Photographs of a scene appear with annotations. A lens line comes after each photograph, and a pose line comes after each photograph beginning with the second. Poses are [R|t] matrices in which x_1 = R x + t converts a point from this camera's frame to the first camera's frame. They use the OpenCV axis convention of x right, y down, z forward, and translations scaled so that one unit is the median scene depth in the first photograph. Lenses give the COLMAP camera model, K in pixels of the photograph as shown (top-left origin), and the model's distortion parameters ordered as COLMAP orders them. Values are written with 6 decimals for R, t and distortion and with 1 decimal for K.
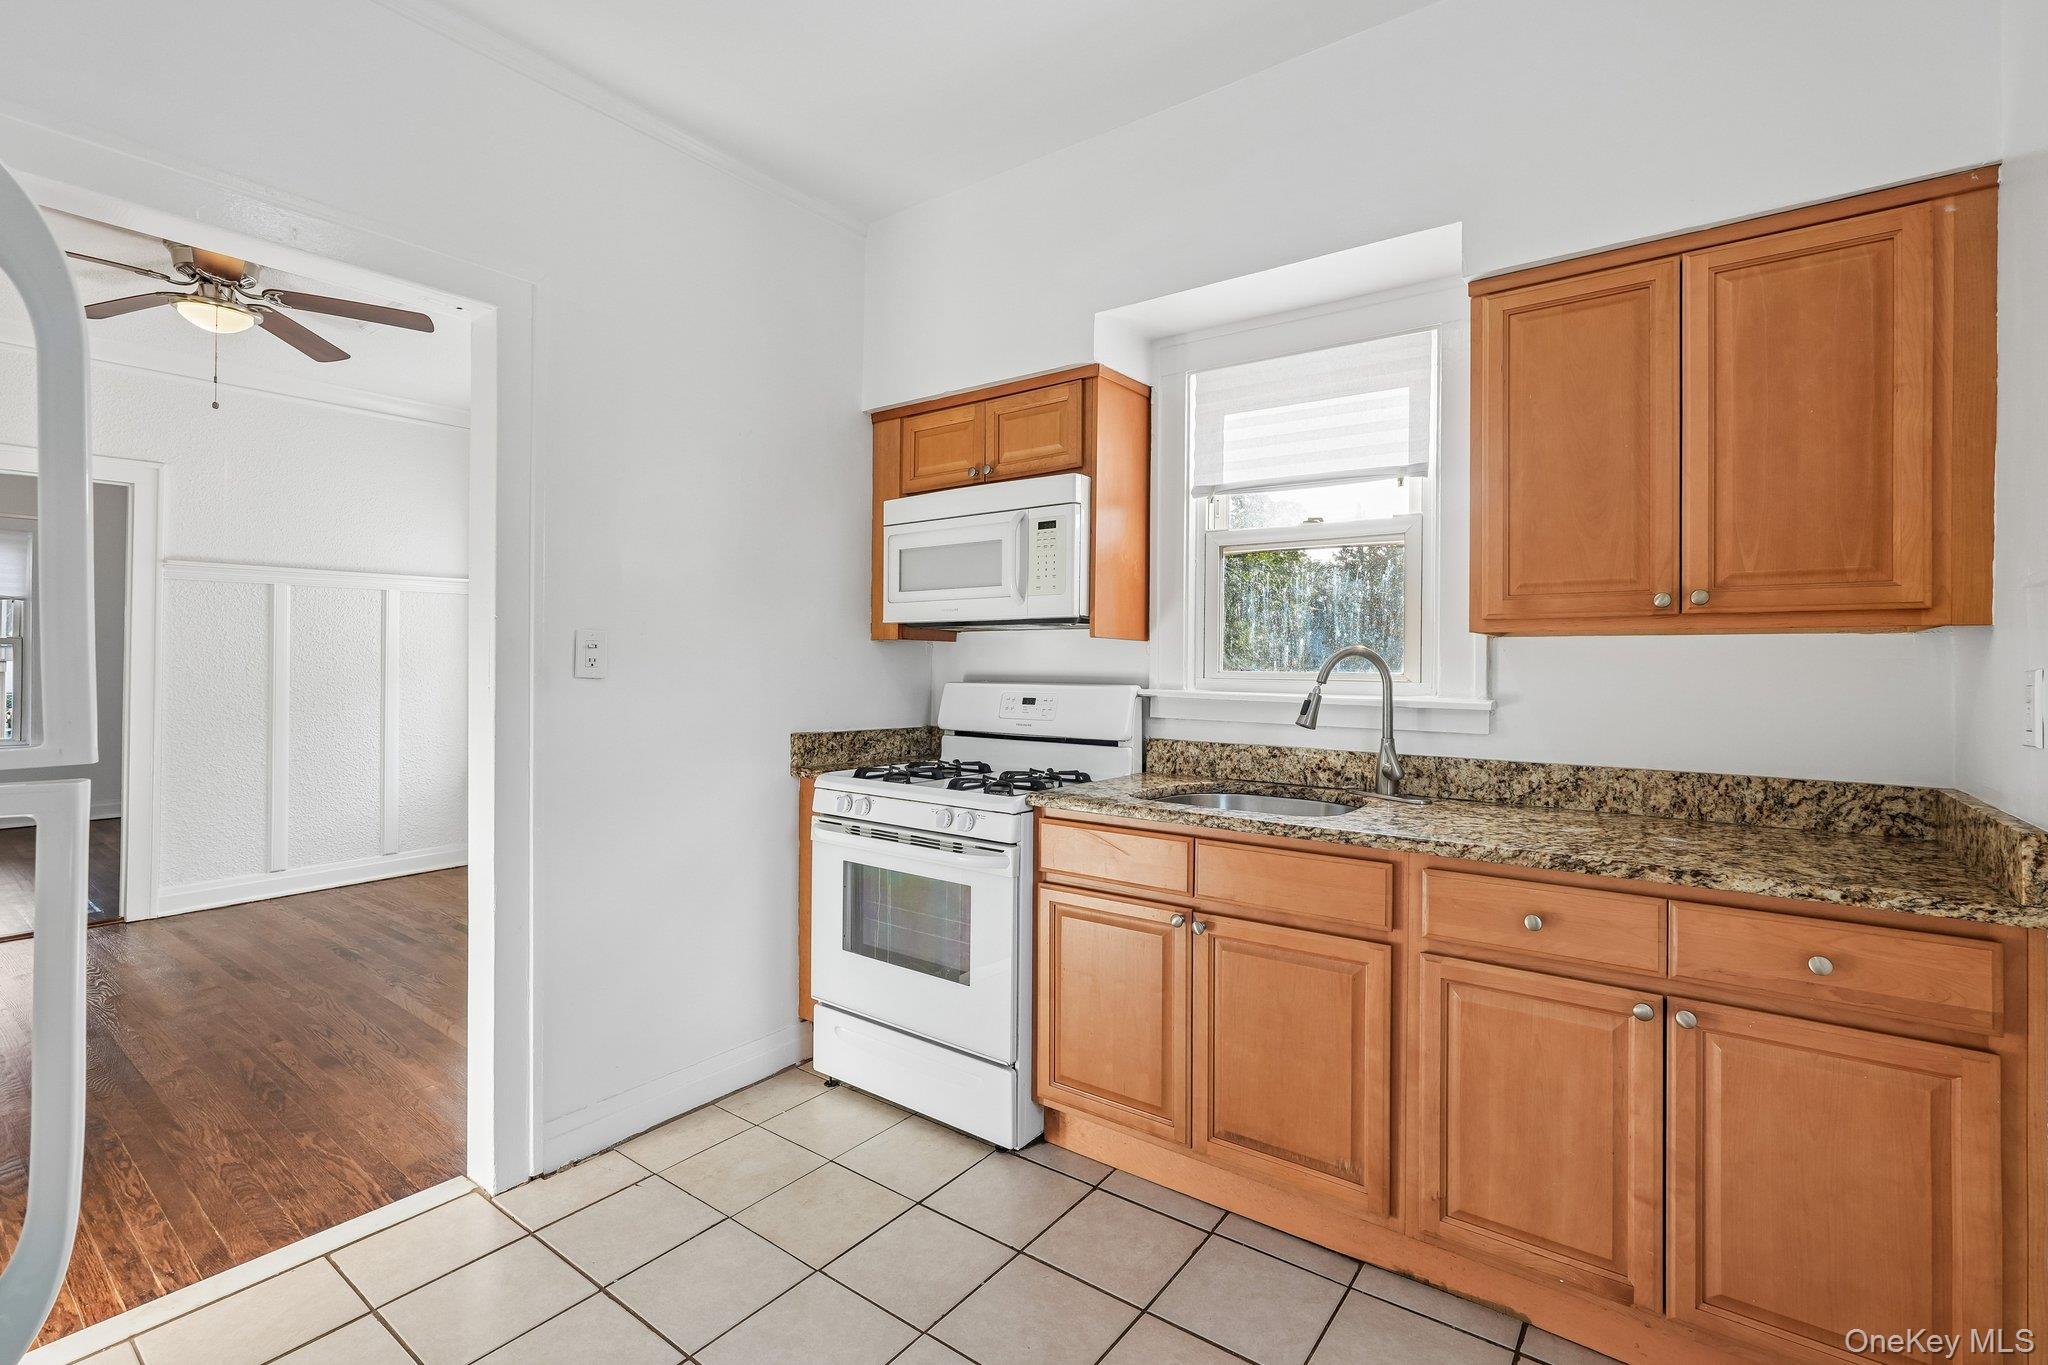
lens RADIAL K [[920.4, 0, 1020.5], [0, 920.4, 664.9], [0, 0, 1]] dist [0.000400, 0.000403]
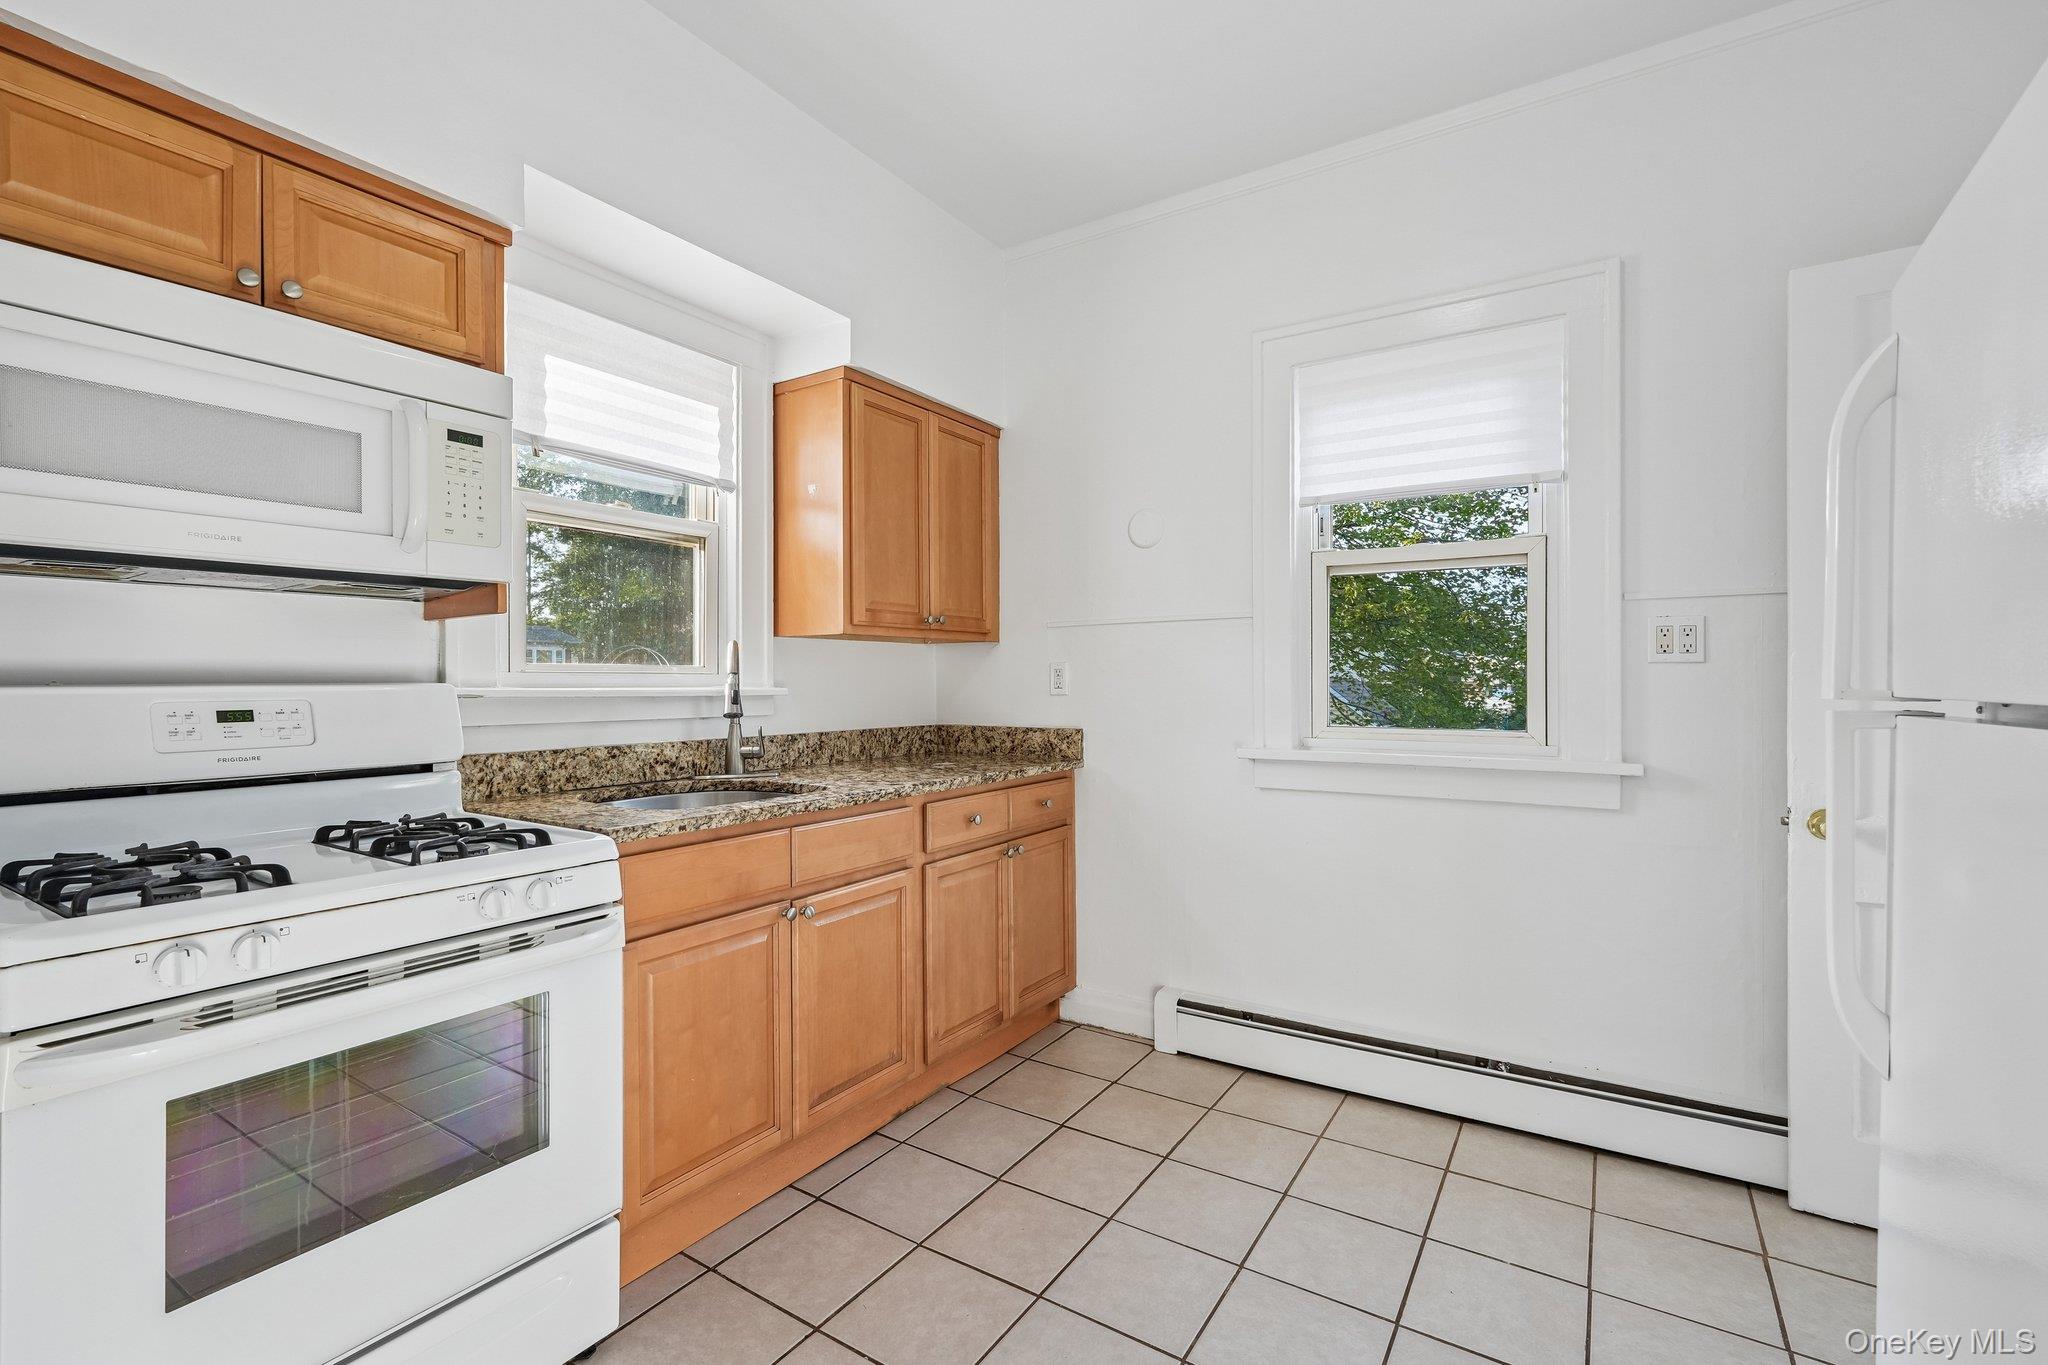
lens RADIAL K [[920.4, 0, 1018.7], [0, 920.4, 683.1], [0, 0, 1]] dist [0.000400, 0.000403]
pose [[-0.058458, -0.014003, 0.998192, -0.684824], [-0.000314, 0.999902, 0.014009, 0.014007], [-0.998290, 0.000505, -0.058456, 0.678353]]
